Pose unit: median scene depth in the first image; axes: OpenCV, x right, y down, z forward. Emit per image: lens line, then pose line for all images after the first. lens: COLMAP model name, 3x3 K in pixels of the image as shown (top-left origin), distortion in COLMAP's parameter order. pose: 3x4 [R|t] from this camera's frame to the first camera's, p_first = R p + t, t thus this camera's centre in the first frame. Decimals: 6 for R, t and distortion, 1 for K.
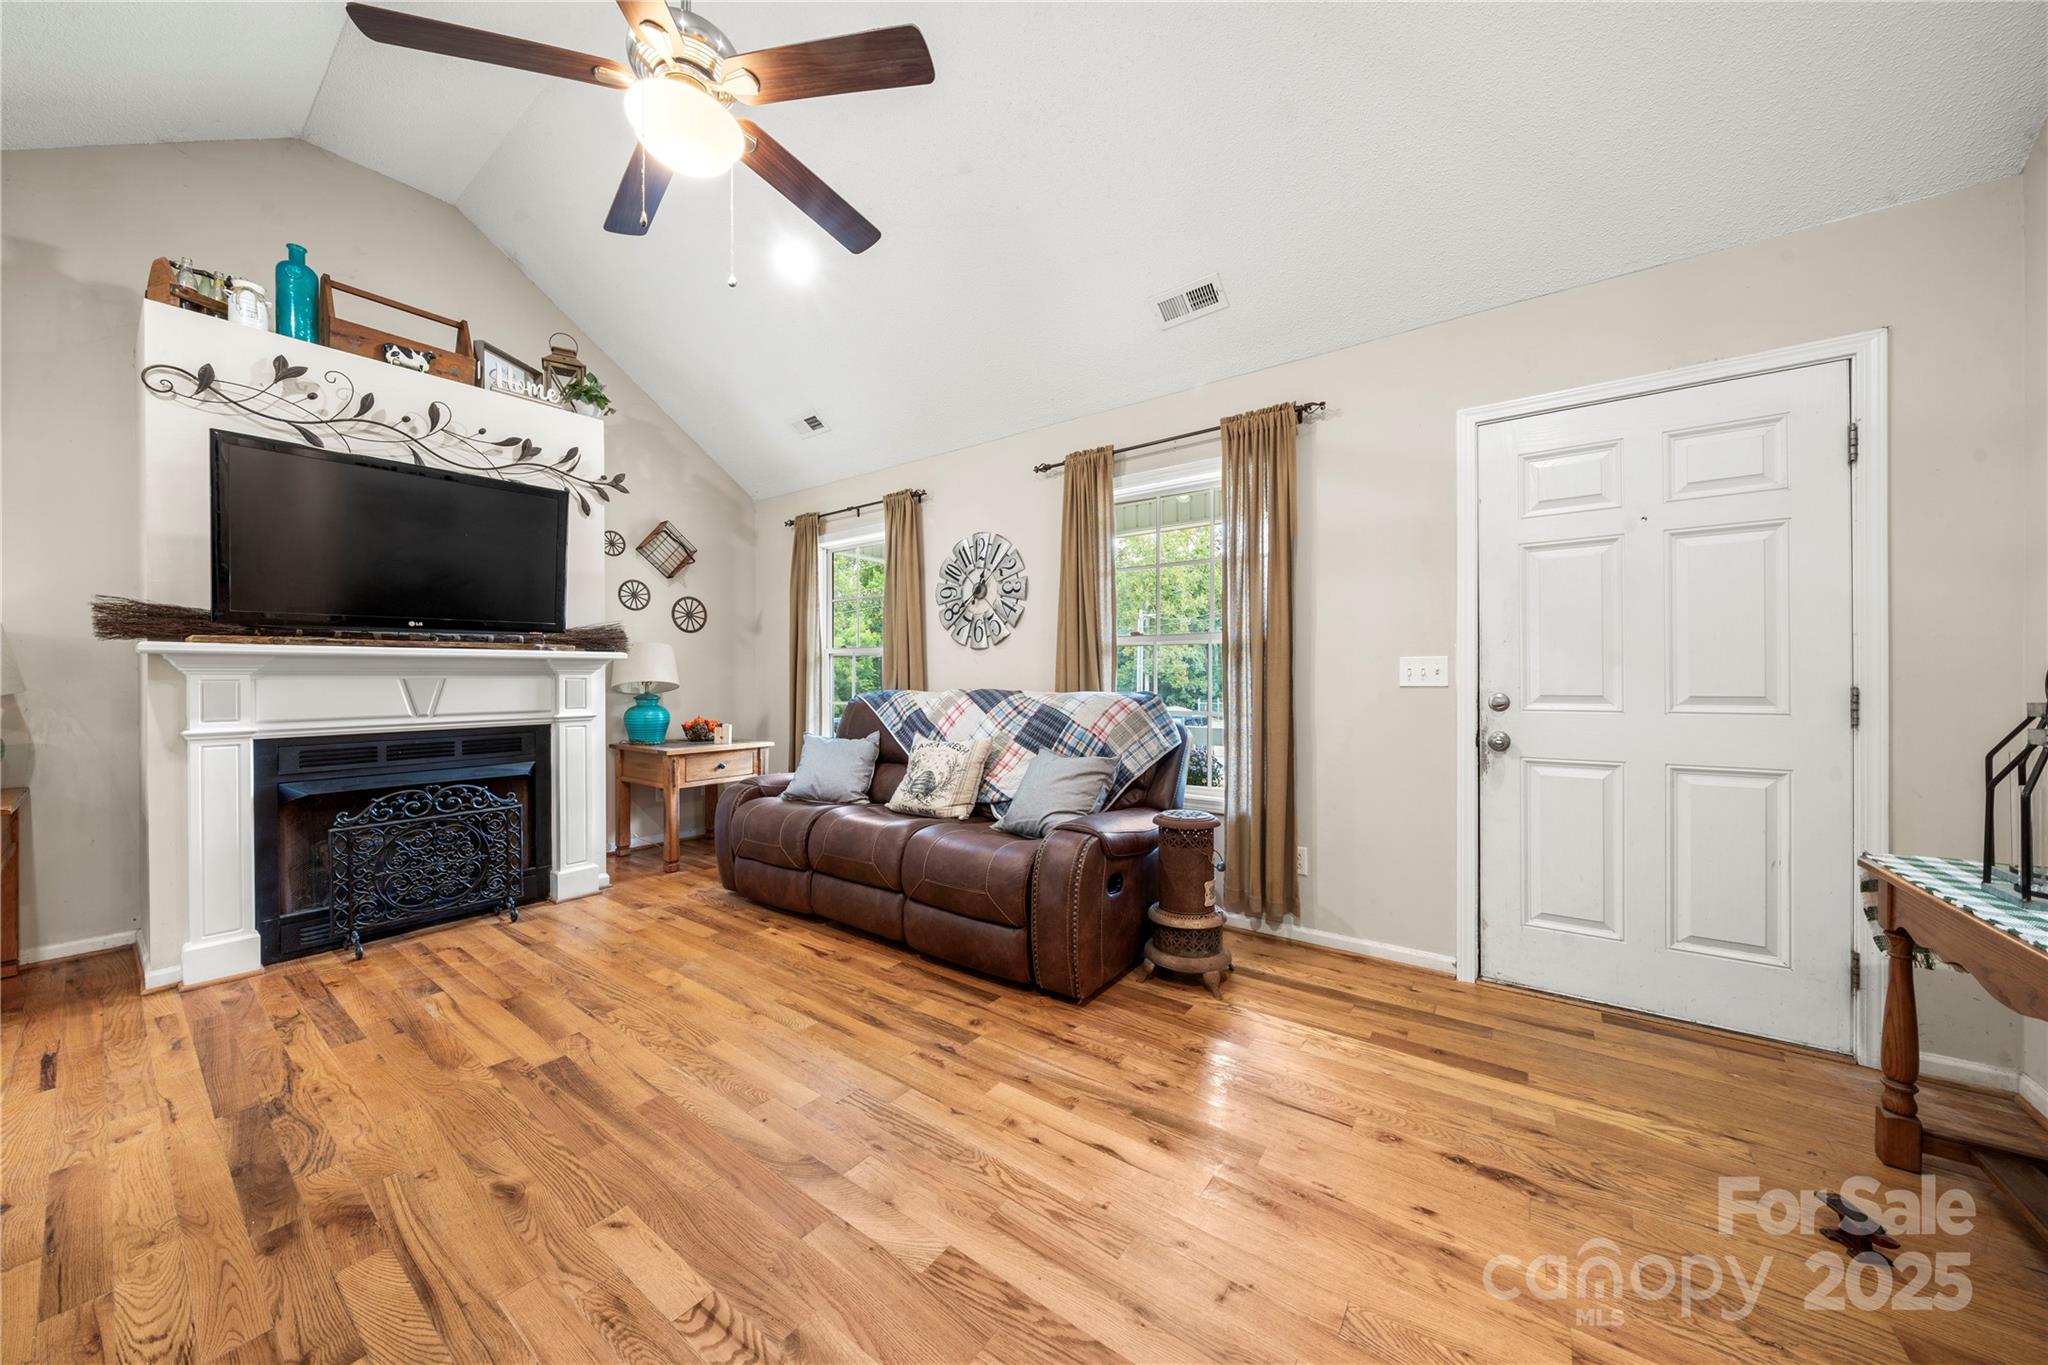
lens RADIAL K [[694.6, 0, 1024.0], [0, 694.6, 682.5], [0, 0, 1]] dist [-0.001252, -0.000040]
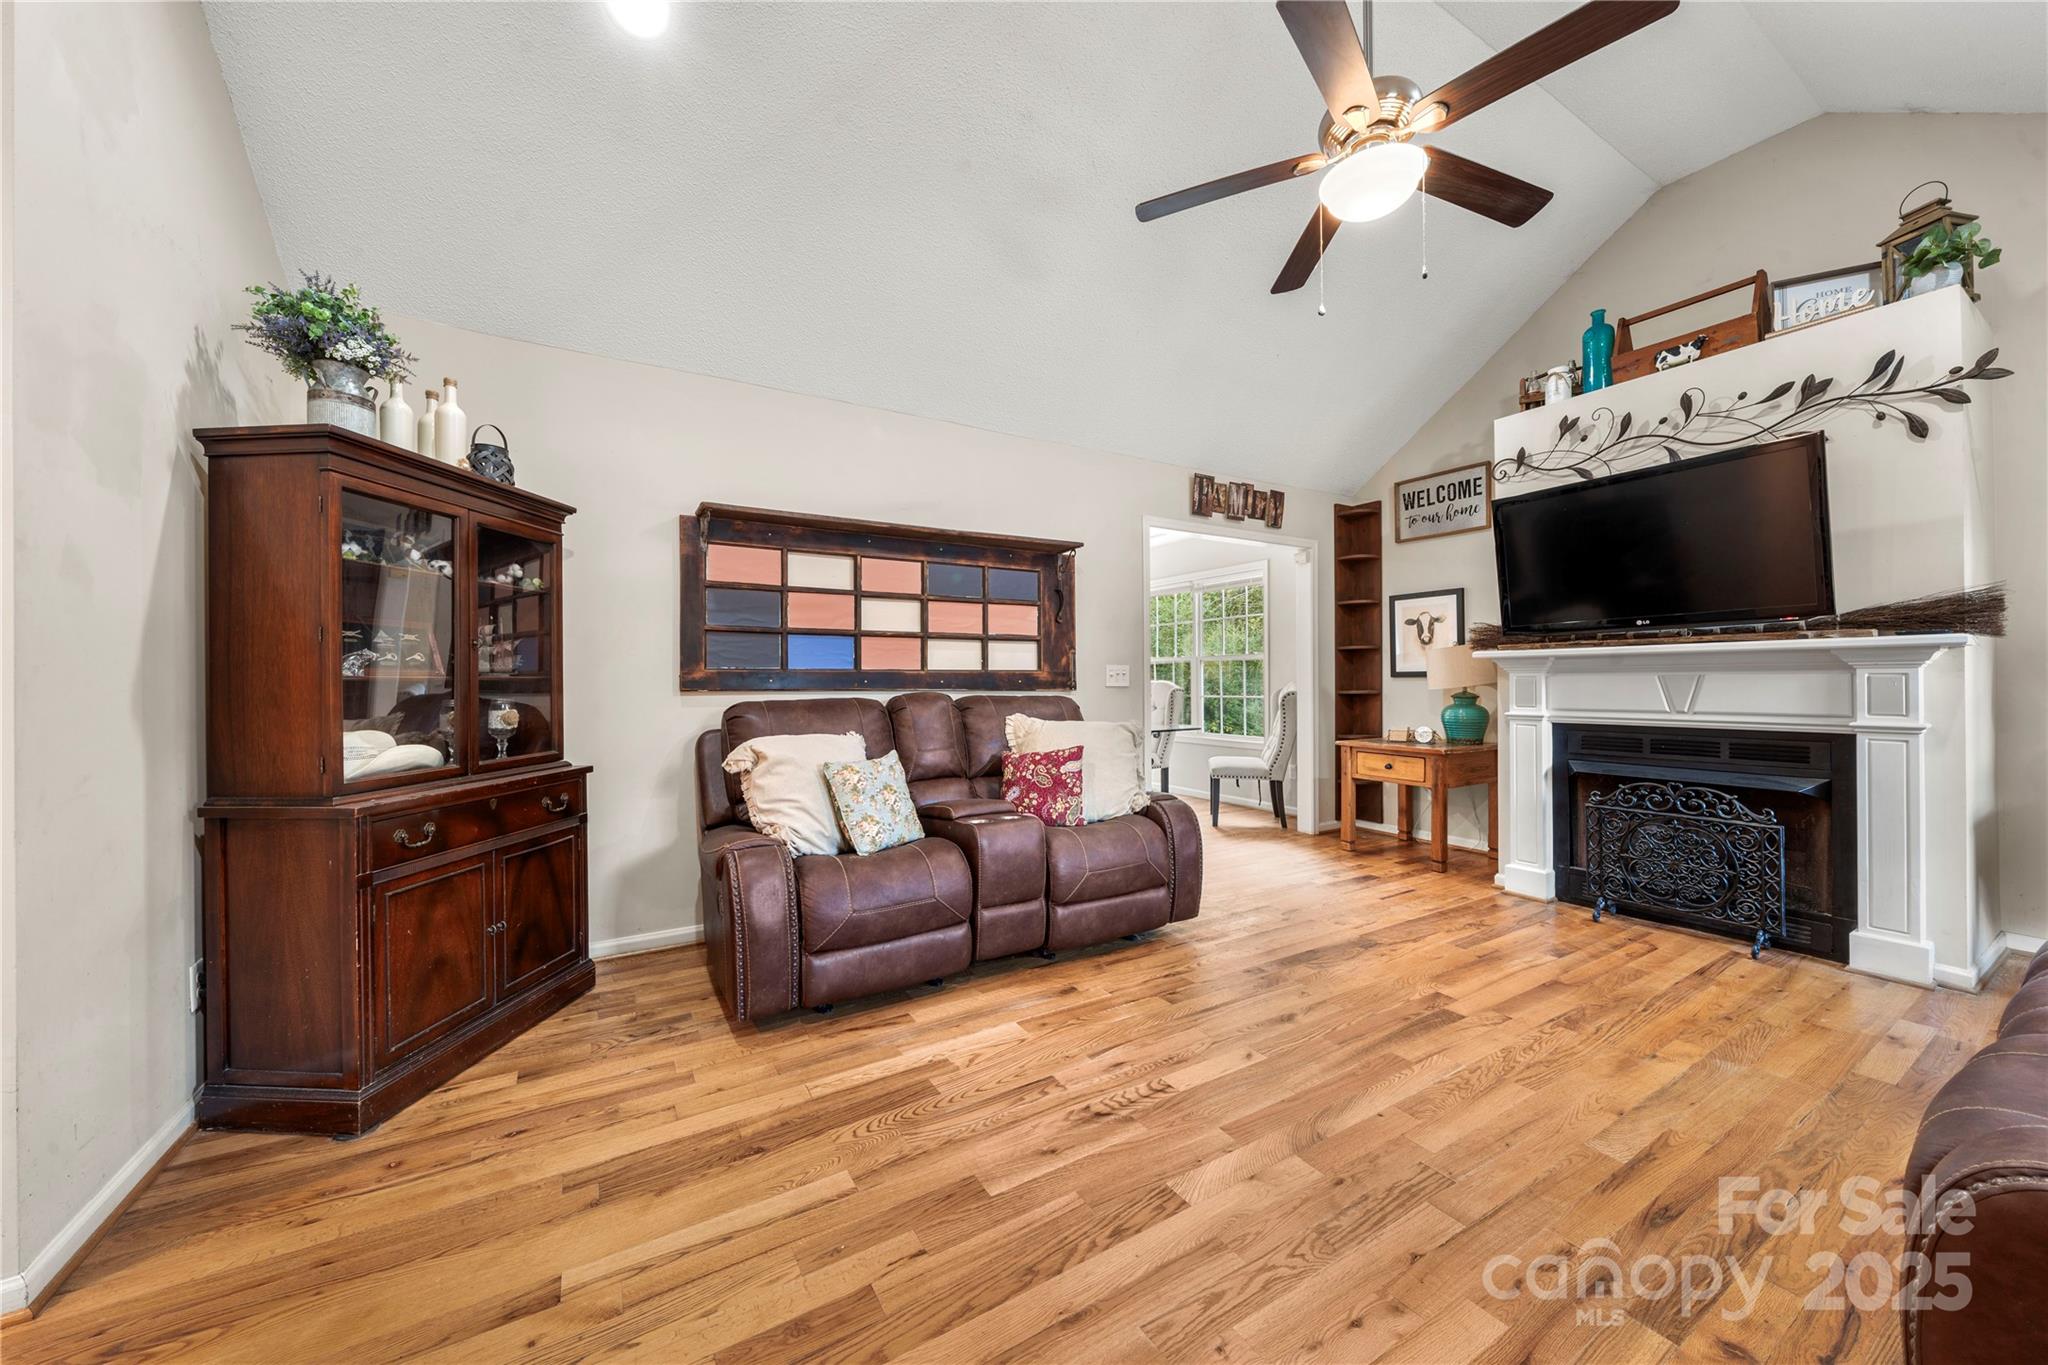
lens RADIAL K [[749.3, 0, 1024.0], [0, 749.3, 682.5], [0, 0, 1]] dist [-0.000948, -0.000199]
pose [[-0.394636, 0.010141, -0.918782, 0.539745], [0.001162, 0.999944, 0.010537, -0.007817], [0.918837, 0.003091, -0.394625, 0.621596]]
